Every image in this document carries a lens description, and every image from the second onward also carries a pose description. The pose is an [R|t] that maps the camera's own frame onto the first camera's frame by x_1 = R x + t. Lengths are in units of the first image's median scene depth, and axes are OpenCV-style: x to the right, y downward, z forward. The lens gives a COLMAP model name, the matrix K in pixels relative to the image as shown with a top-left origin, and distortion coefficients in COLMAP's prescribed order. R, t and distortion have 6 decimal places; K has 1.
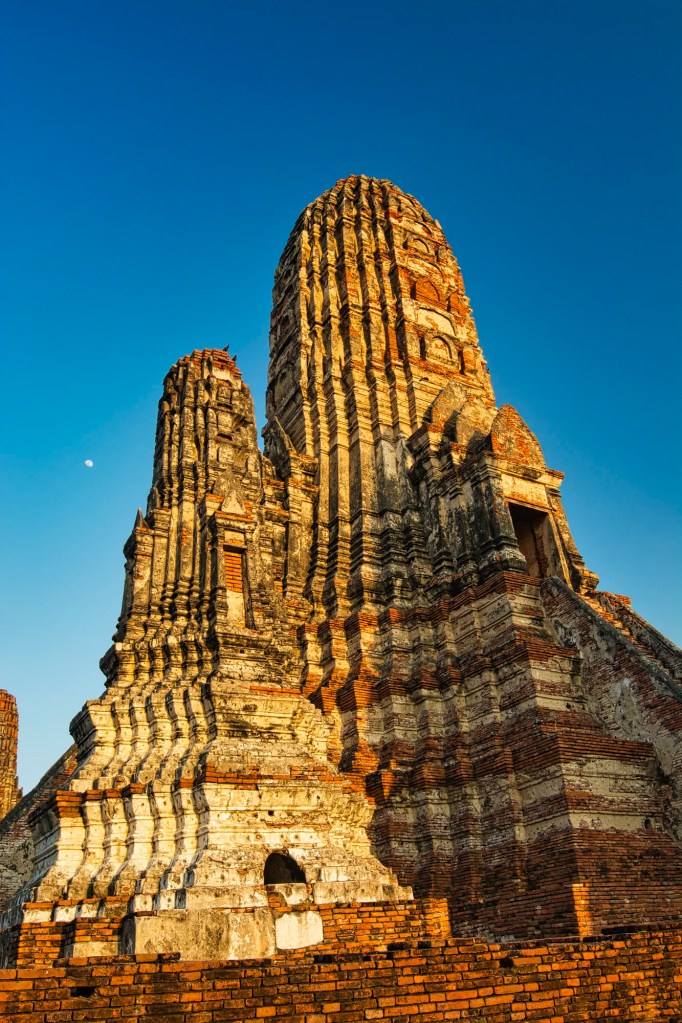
lens RADIAL K [[810.4, 0, 341.0], [0, 810.4, 511.5], [0, 0, 1]] dist [-0.061045, 0.006129]
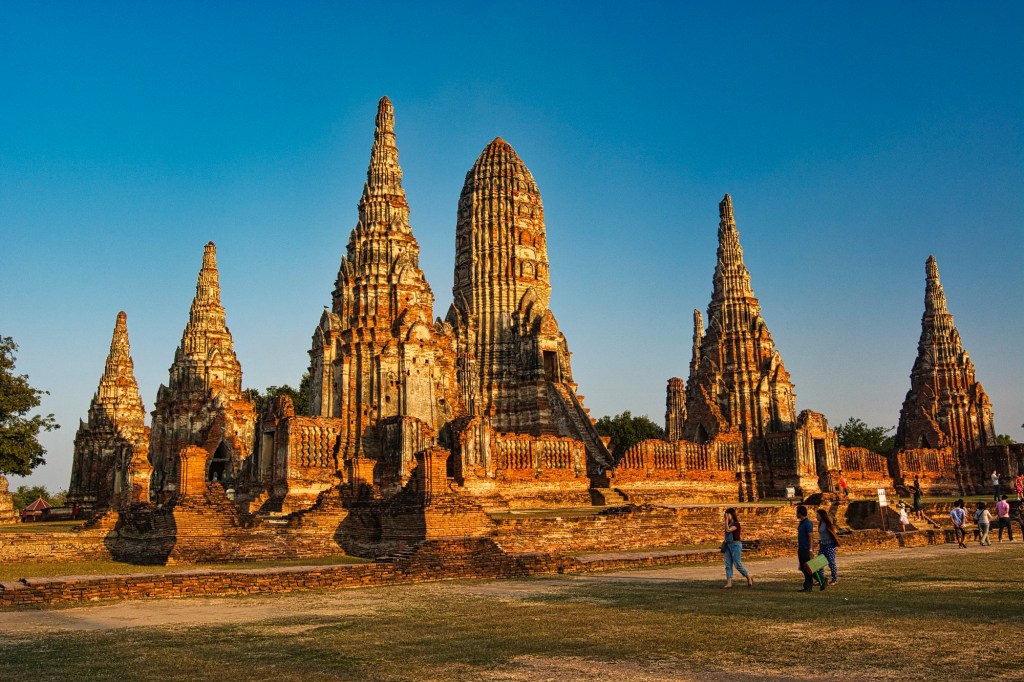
lens RADIAL K [[811.2, 0, 512.0], [0, 811.2, 341.0], [0, 0, 1]] dist [-0.061045, 0.006129]
pose [[0.992708, 0.057321, 0.106046, -0.198718], [-0.085666, 0.954373, 0.286065, -0.767689], [-0.084810, -0.293063, 0.952324, -1.596456]]
